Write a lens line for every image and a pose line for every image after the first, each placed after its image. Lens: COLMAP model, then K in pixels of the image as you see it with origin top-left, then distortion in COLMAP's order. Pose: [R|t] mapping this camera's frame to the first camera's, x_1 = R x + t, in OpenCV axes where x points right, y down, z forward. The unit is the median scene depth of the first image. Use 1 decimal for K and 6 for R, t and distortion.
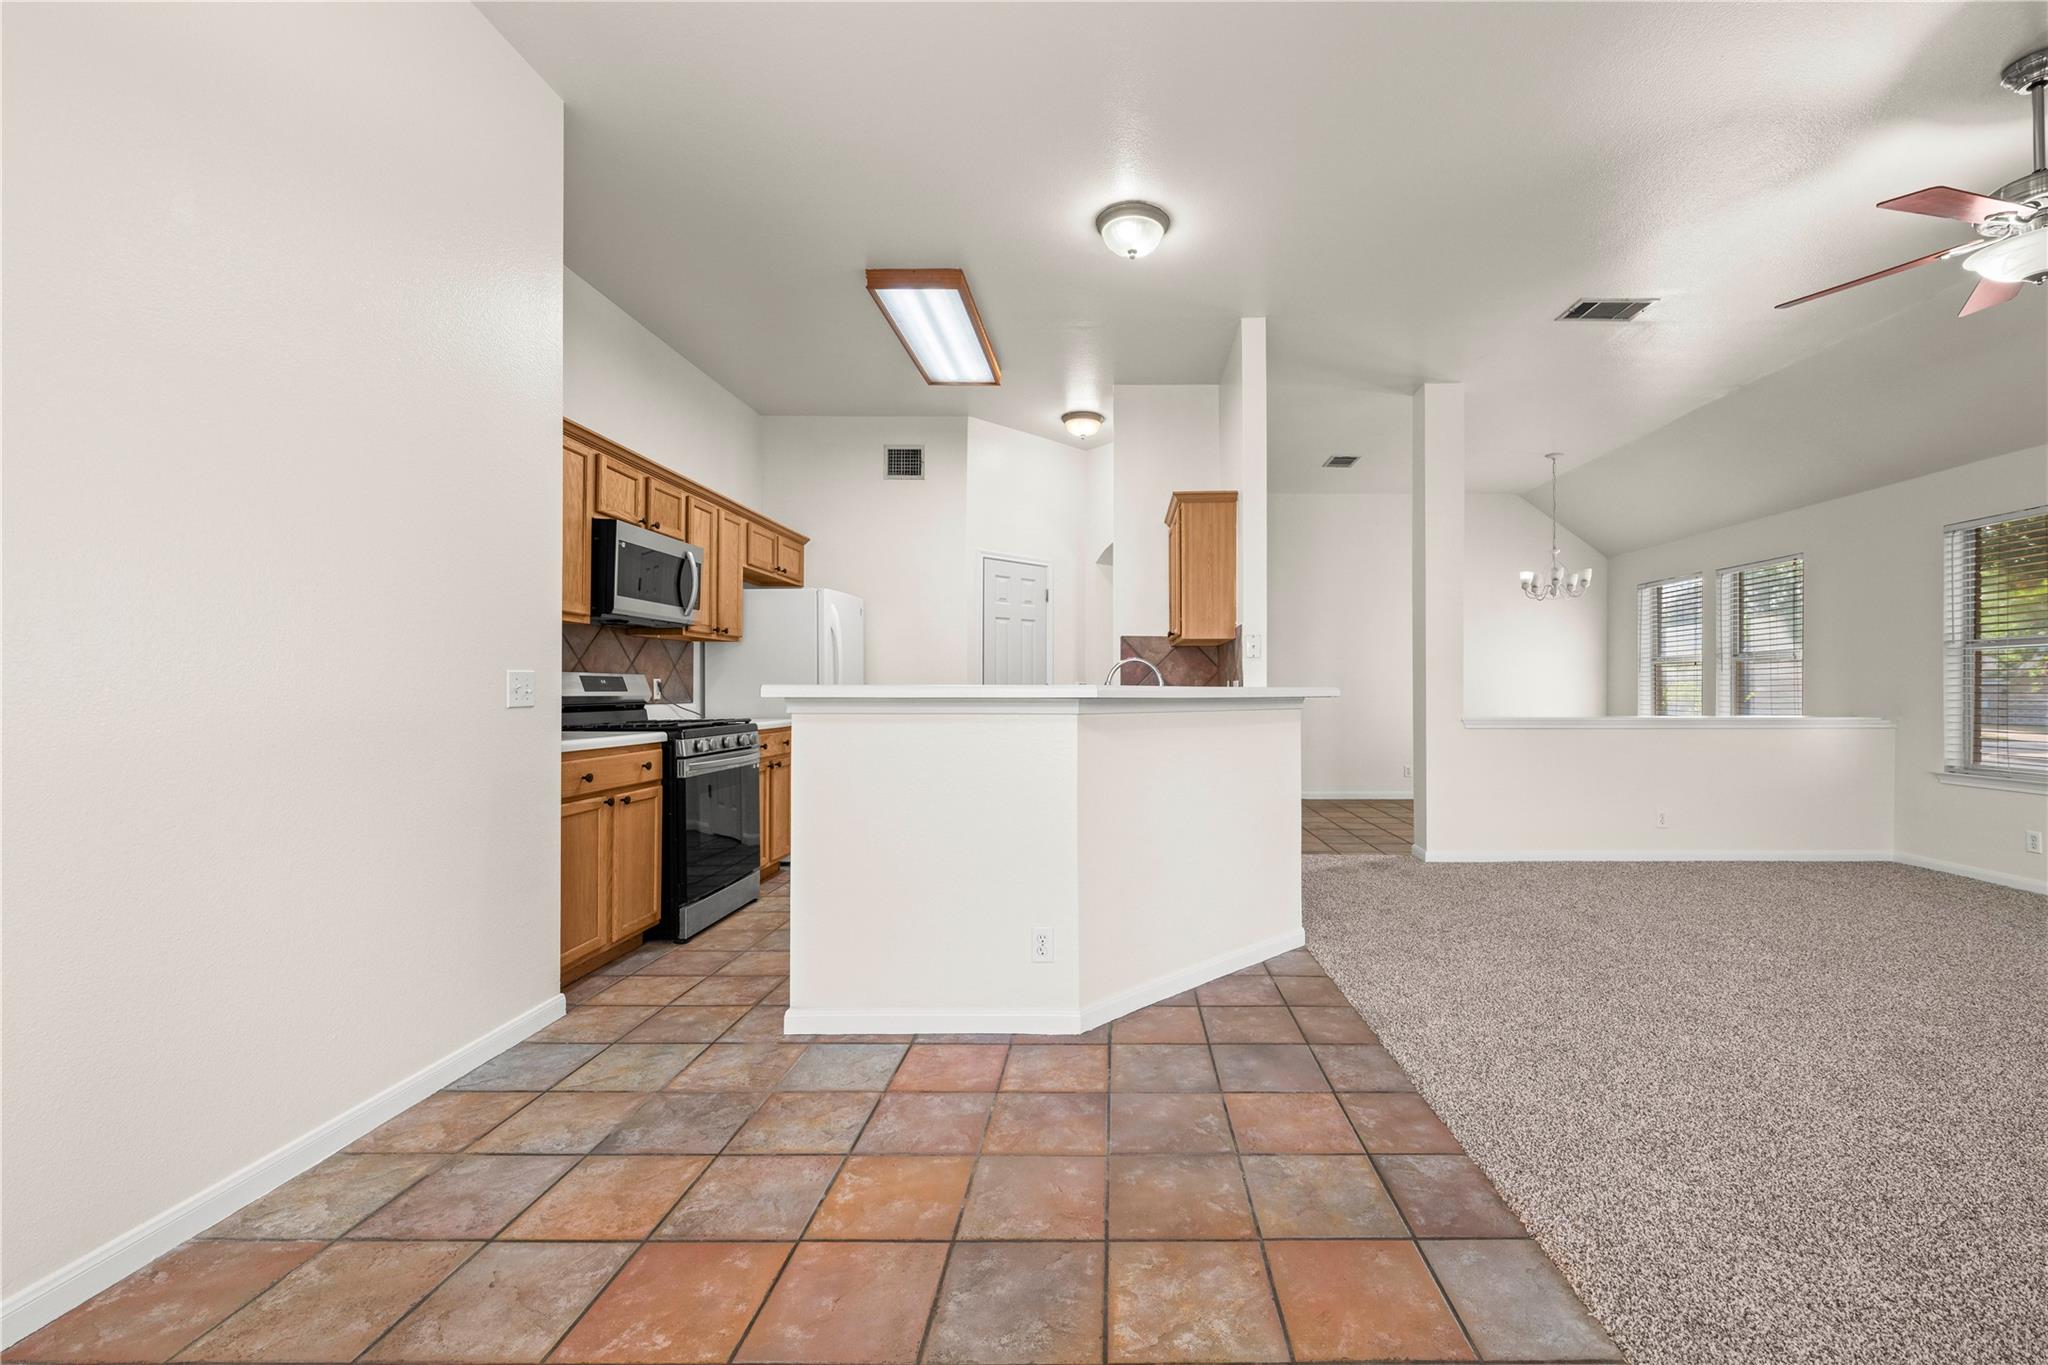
lens RADIAL K [[813.3, 0, 1140.1], [0, 813.3, 674.3], [0, 0, 1]] dist [0.002677, -0.000833]
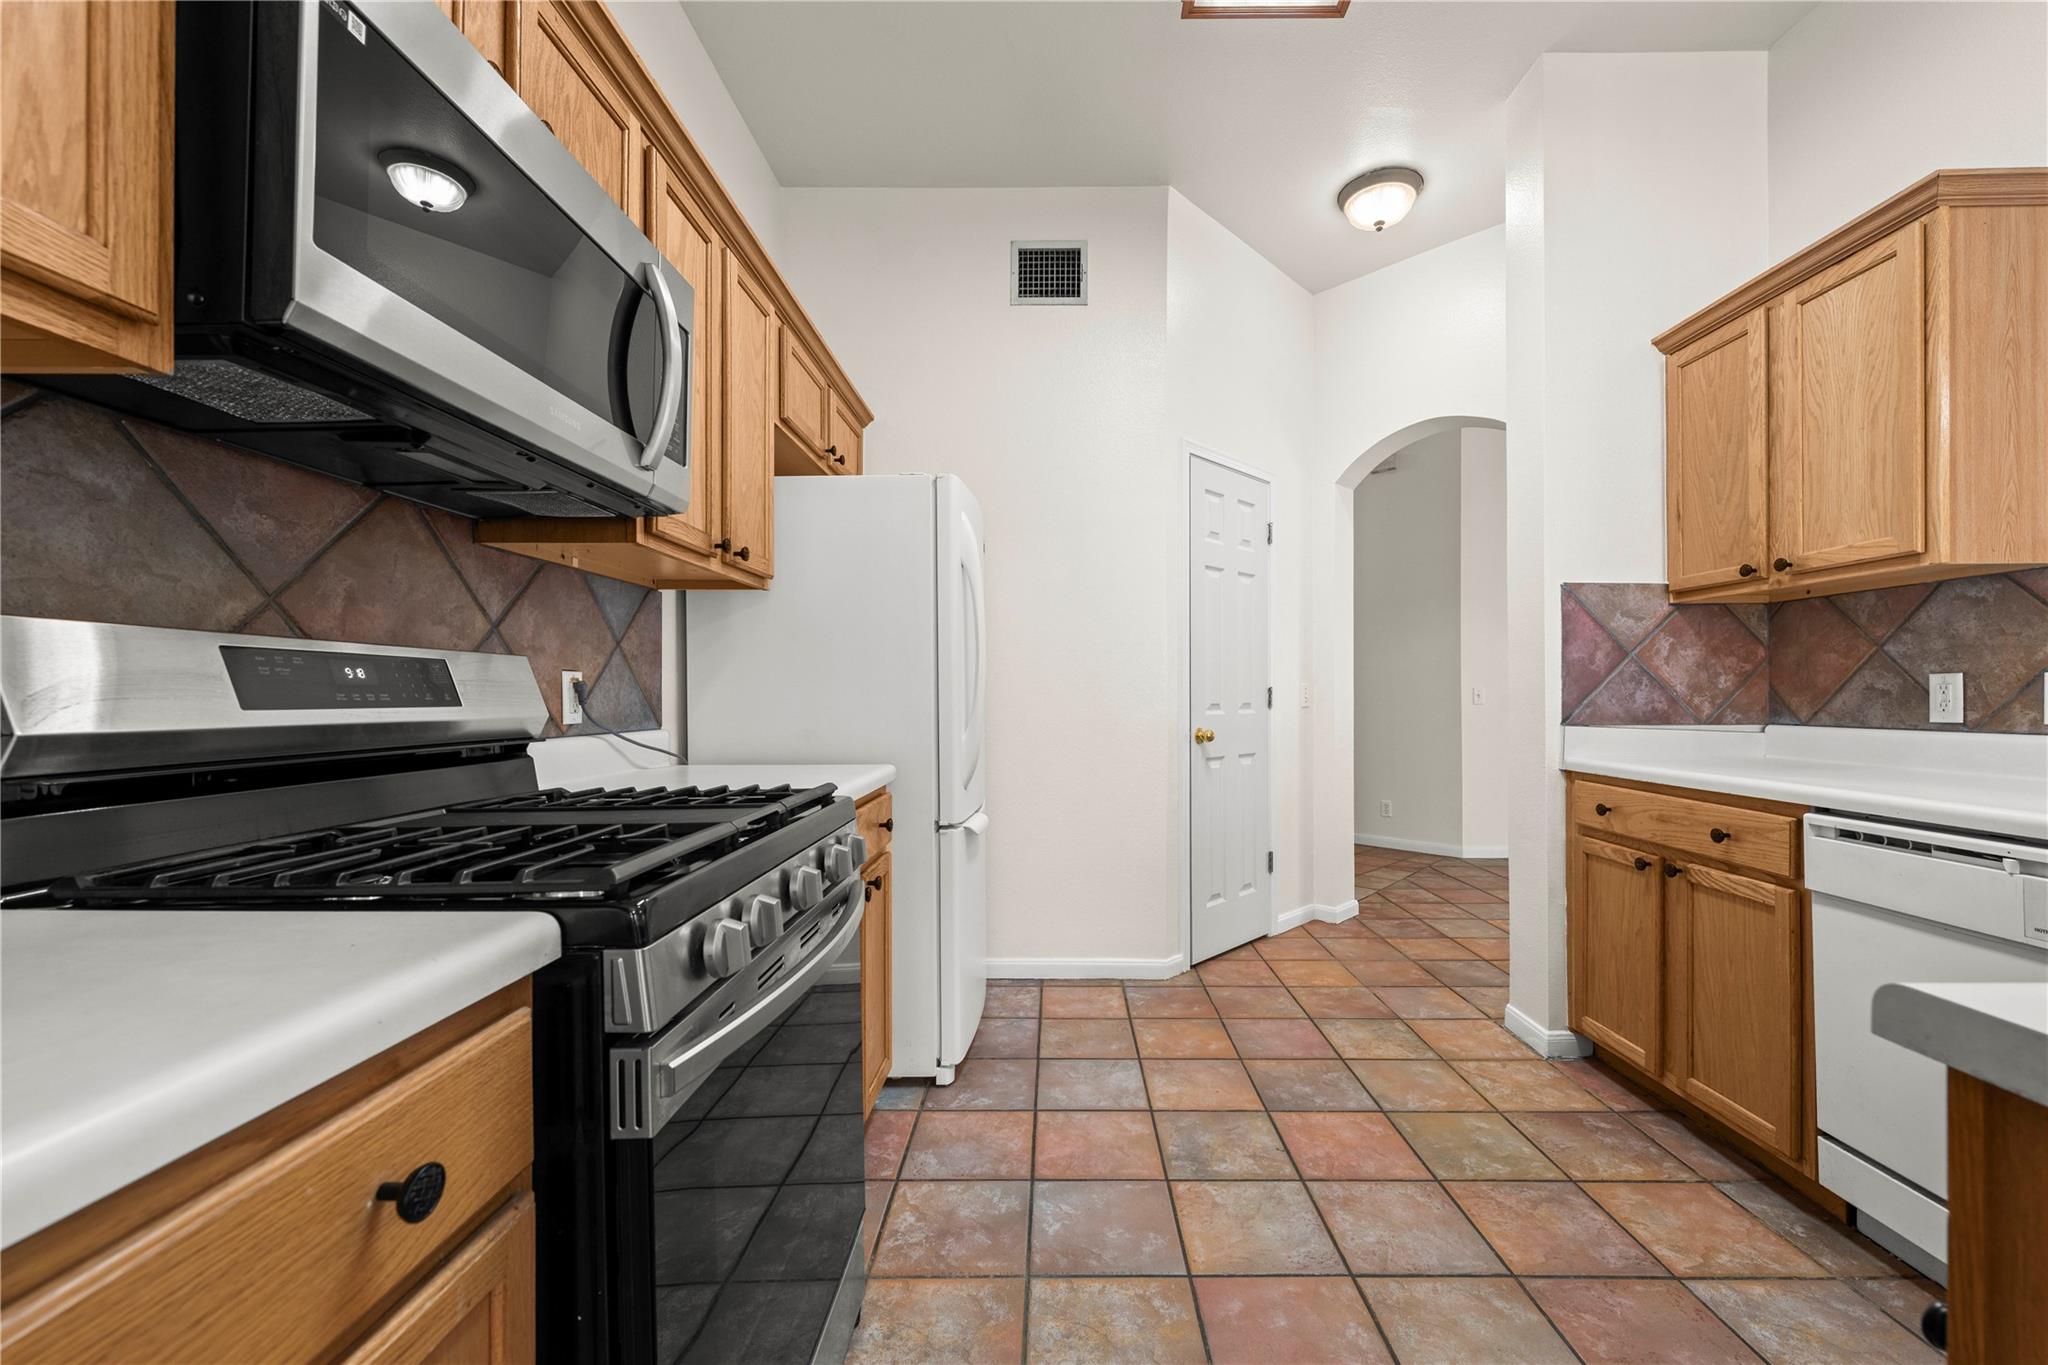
lens RADIAL K [[813.3, 0, 1095.2], [0, 813.3, 683.2], [0, 0, 1]] dist [0.002677, -0.000833]
pose [[0.999994, -0.003201, 0.000921, -0.389263], [0.003199, 0.999992, 0.002261, 0.012278], [-0.000928, -0.002258, 0.999997, 0.692395]]
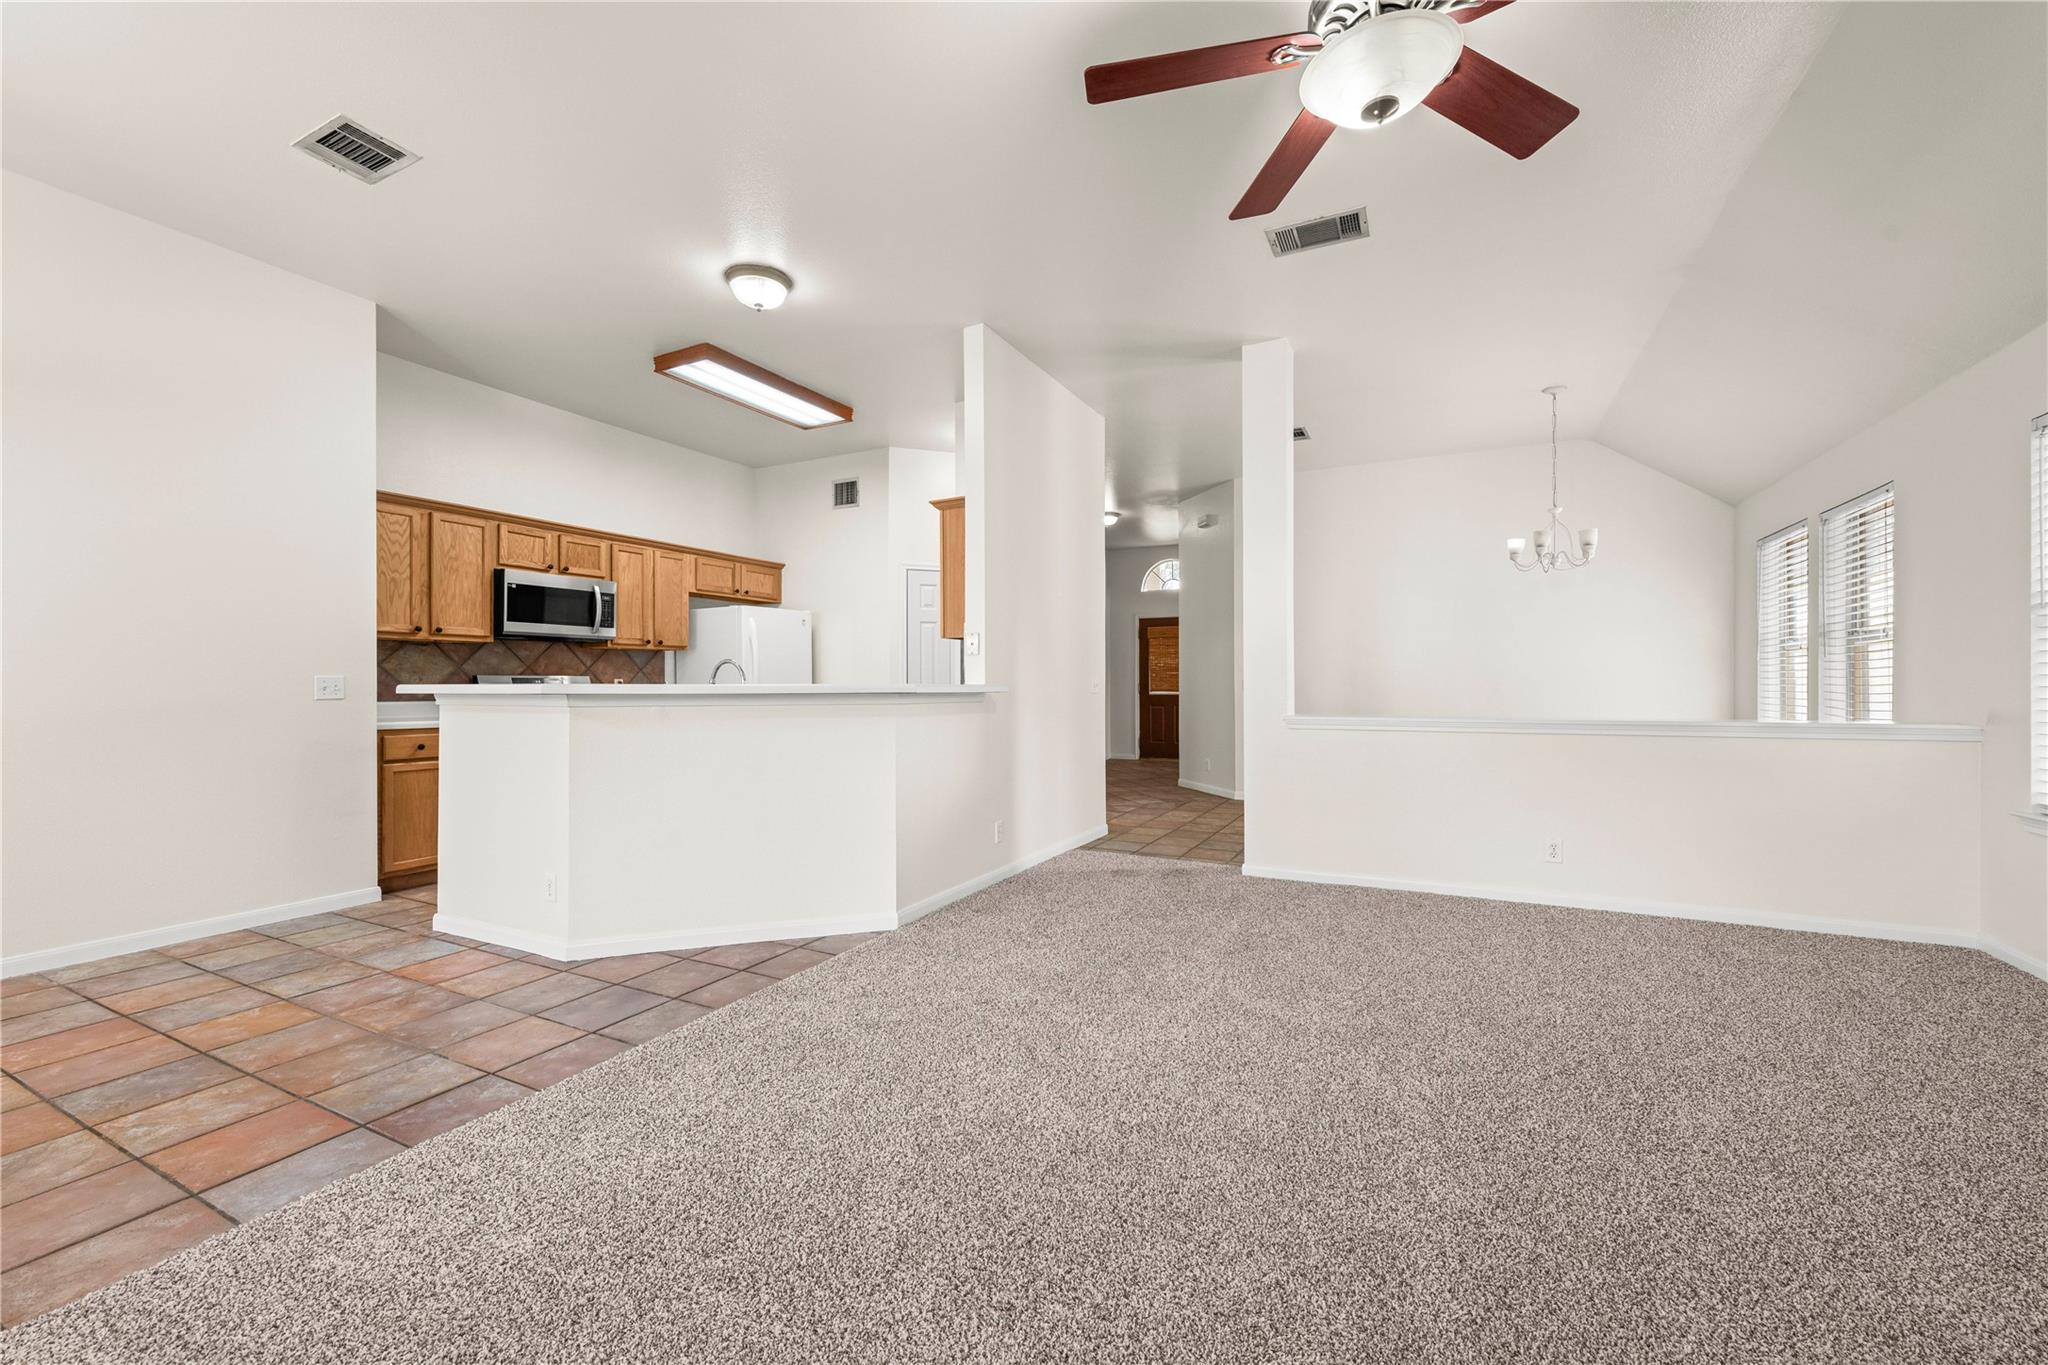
lens RADIAL K [[813.3, 0, 1074.1], [0, 813.3, 660.2], [0, 0, 1]] dist [0.002677, -0.000833]
pose [[0.895857, -0.017552, -0.443997, 0.779380], [0.011604, 0.999803, -0.016111, 0.004626], [0.444192, 0.009281, 0.895884, 0.144442]]
